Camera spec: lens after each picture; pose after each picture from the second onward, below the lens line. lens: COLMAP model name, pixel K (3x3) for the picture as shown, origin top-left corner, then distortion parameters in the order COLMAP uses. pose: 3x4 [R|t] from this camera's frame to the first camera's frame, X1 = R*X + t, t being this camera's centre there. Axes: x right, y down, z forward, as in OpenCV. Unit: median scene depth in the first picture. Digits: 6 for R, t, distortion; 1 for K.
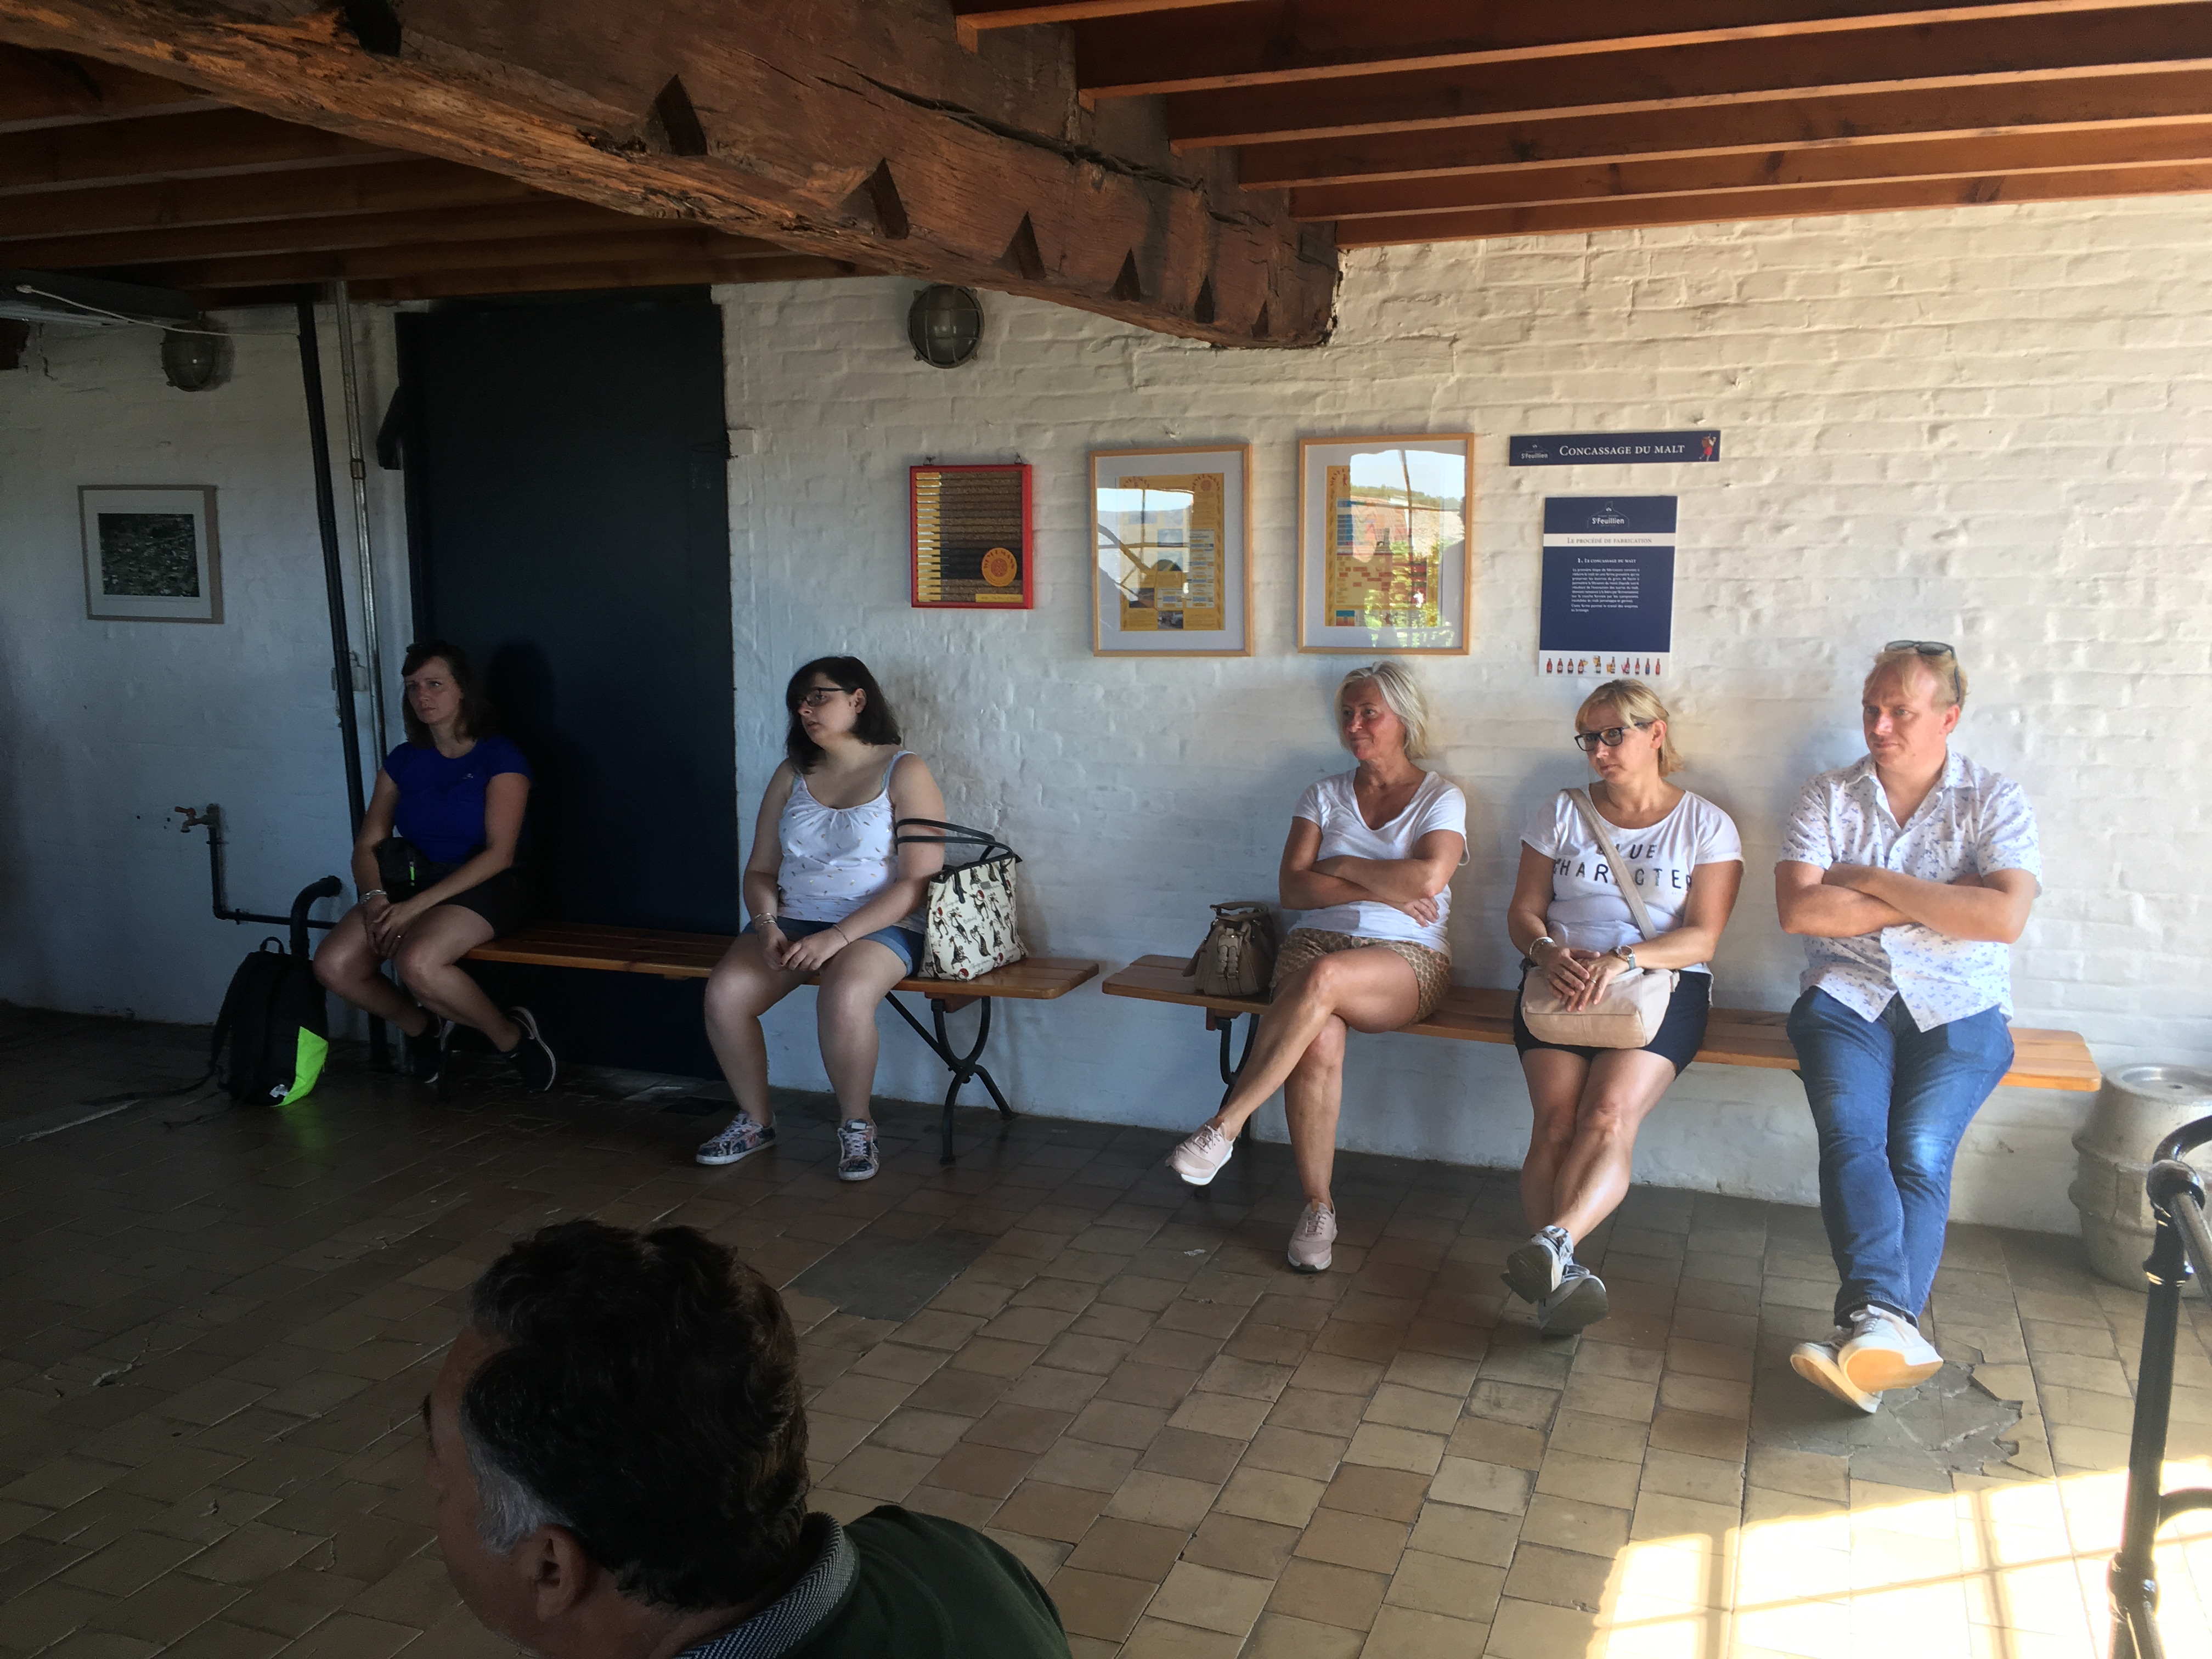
lens RADIAL K [[1901.6, 0, 1083.5], [0, 1901.6, 835.9], [0, 0, 1]] dist [0.081541, -0.123945]
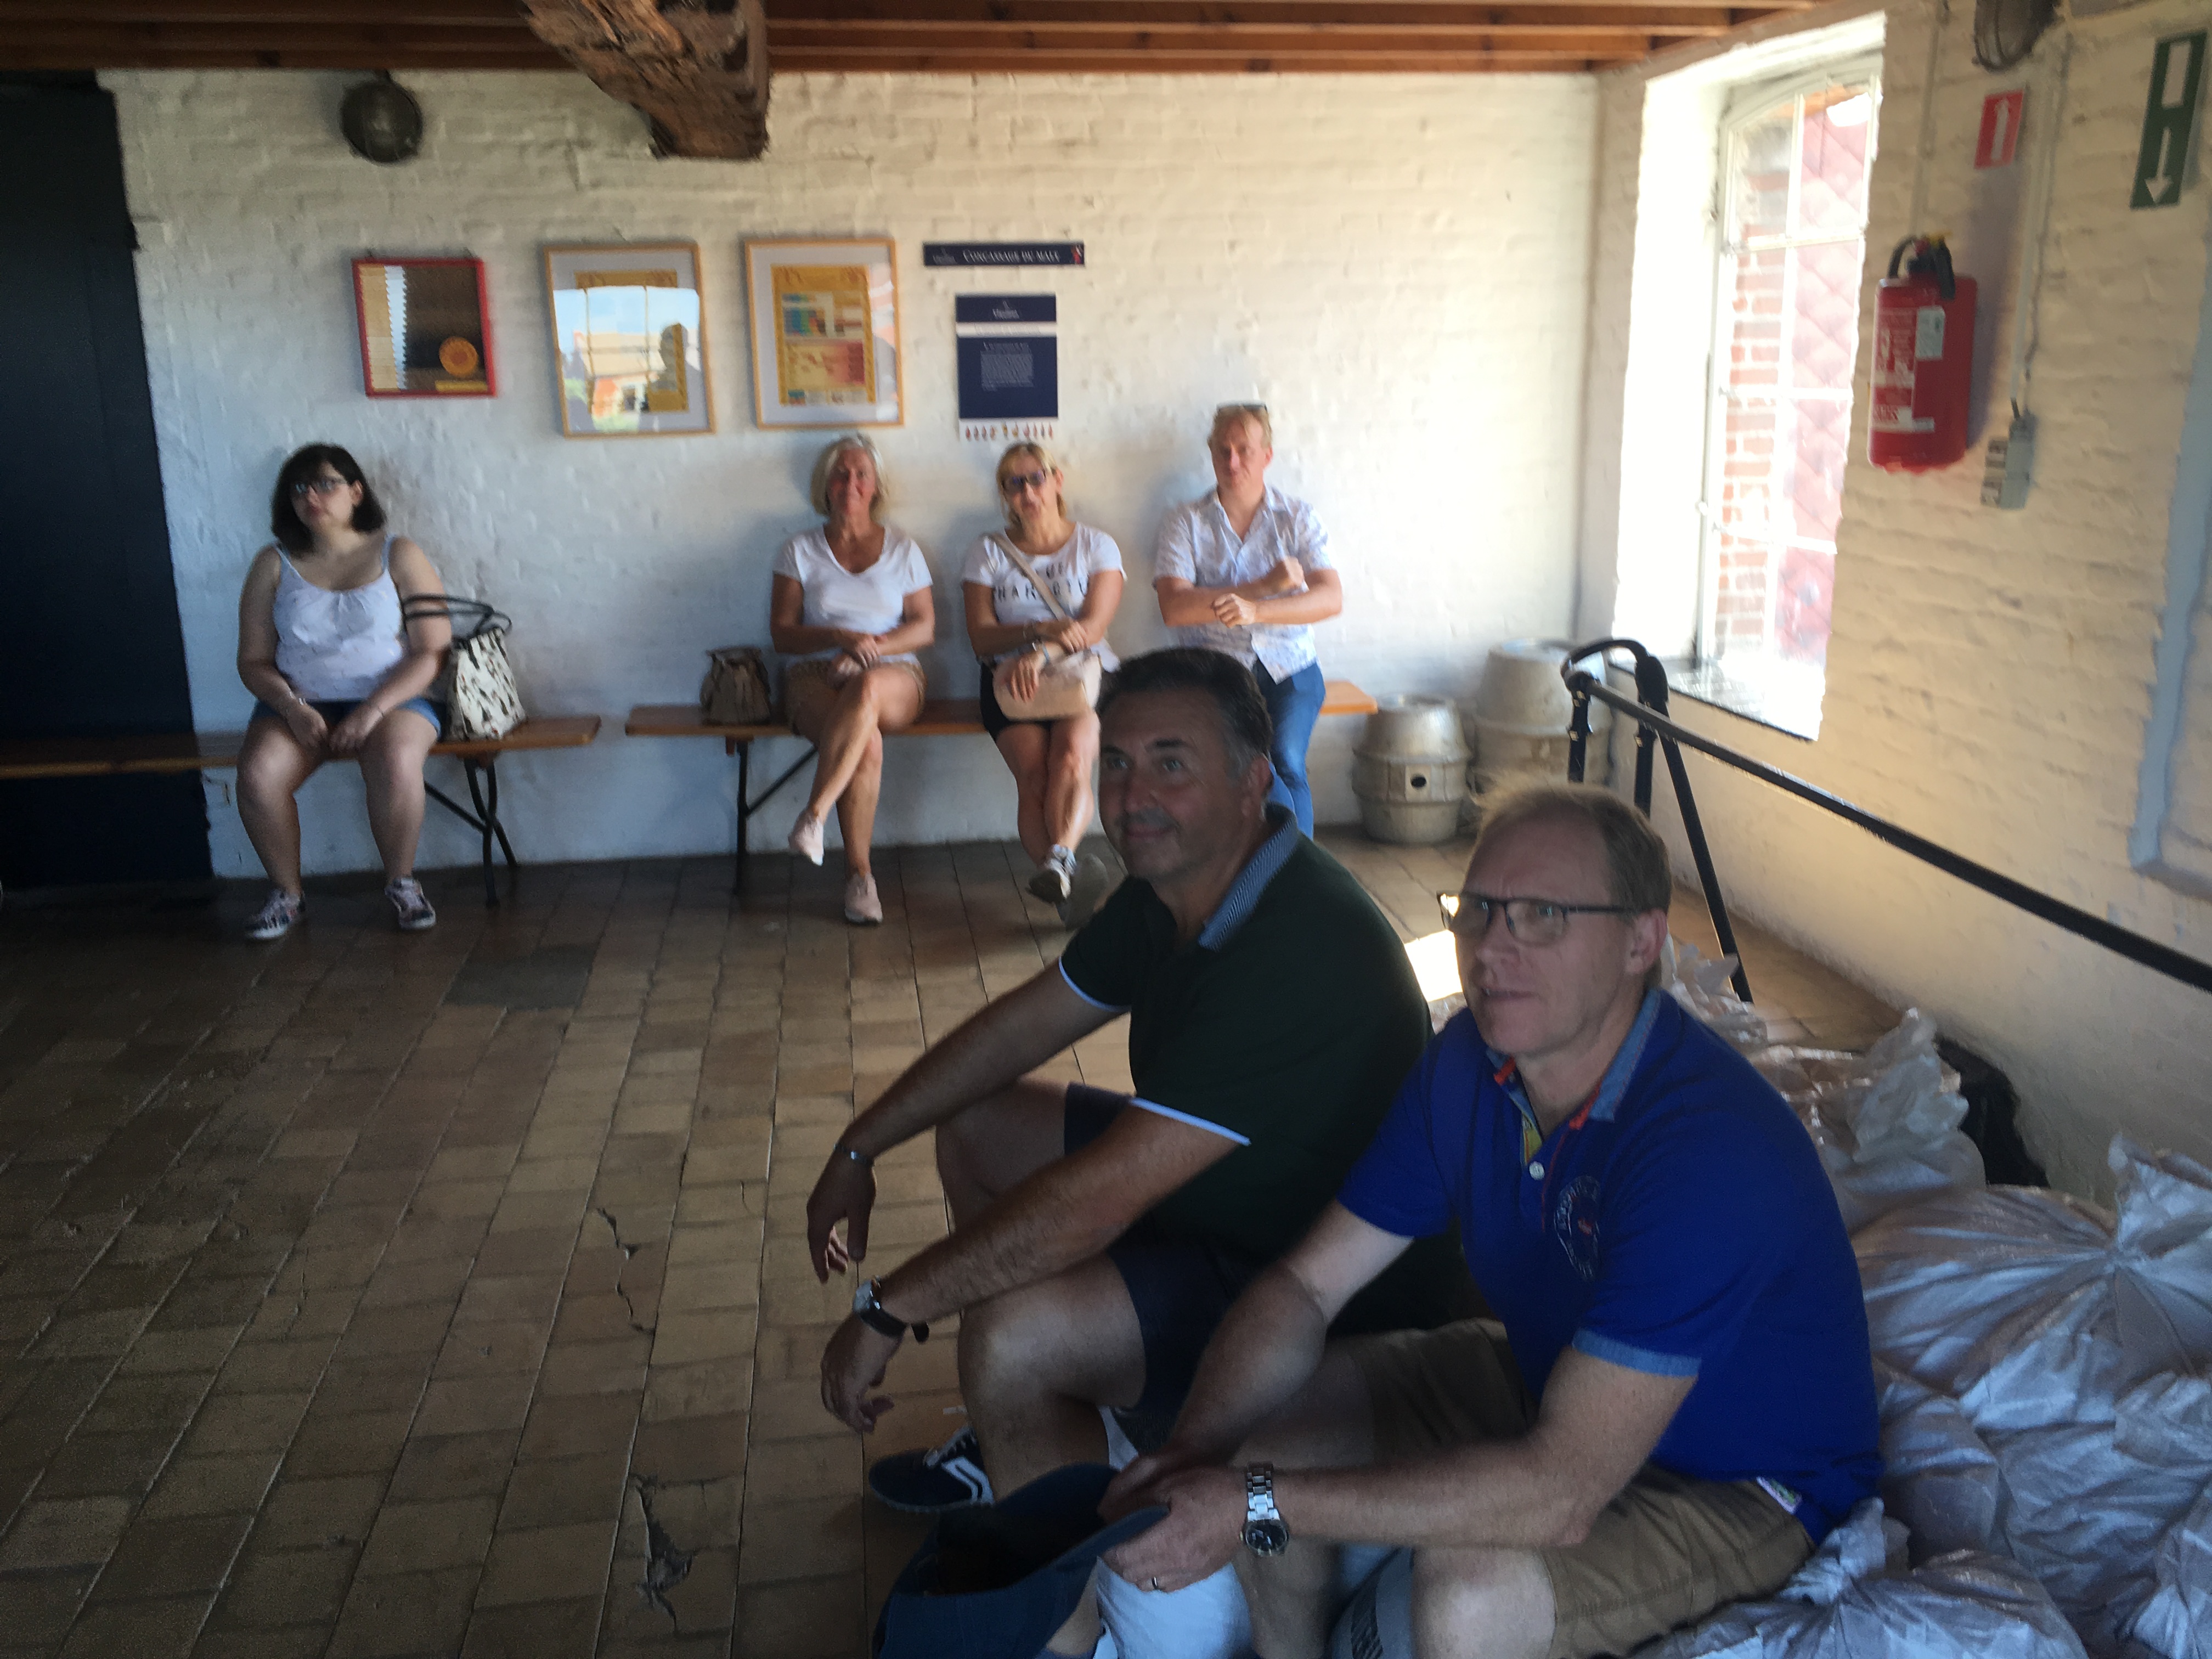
lens RADIAL K [[1901.6, 0, 1102.5], [0, 1901.6, 835.0], [0, 0, 1]] dist [0.081541, -0.123945]
pose [[0.875341, -0.129664, 0.465795, -0.286314], [0.084649, 0.989589, 0.116397, 0.032388], [-0.476038, -0.062458, 0.877204, -0.150681]]
